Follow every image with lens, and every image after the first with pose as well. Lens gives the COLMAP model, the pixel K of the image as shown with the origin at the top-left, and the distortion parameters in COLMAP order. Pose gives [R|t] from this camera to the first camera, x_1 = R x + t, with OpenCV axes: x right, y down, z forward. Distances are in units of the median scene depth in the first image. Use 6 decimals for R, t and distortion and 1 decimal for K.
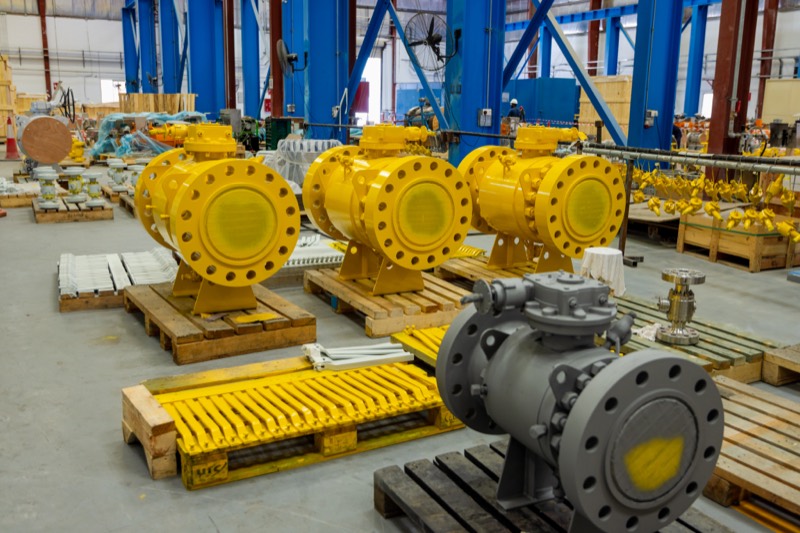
lens RADIAL K [[763.6, 0, 400.0], [0, 763.6, 266.5], [0, 0, 1]] dist [0.001442, 0.010092]
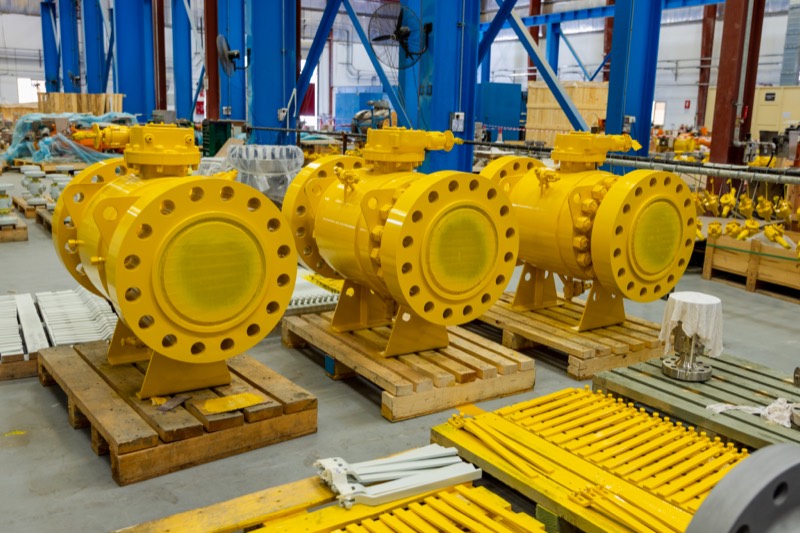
lens RADIAL K [[763.6, 0, 400.0], [0, 763.6, 266.5], [0, 0, 1]] dist [0.001442, 0.010092]
pose [[0.996104, -0.007159, 0.087895, -0.076465], [0.007711, 0.999953, -0.005942, -0.041337], [-0.087848, 0.006596, 0.996112, 0.229471]]
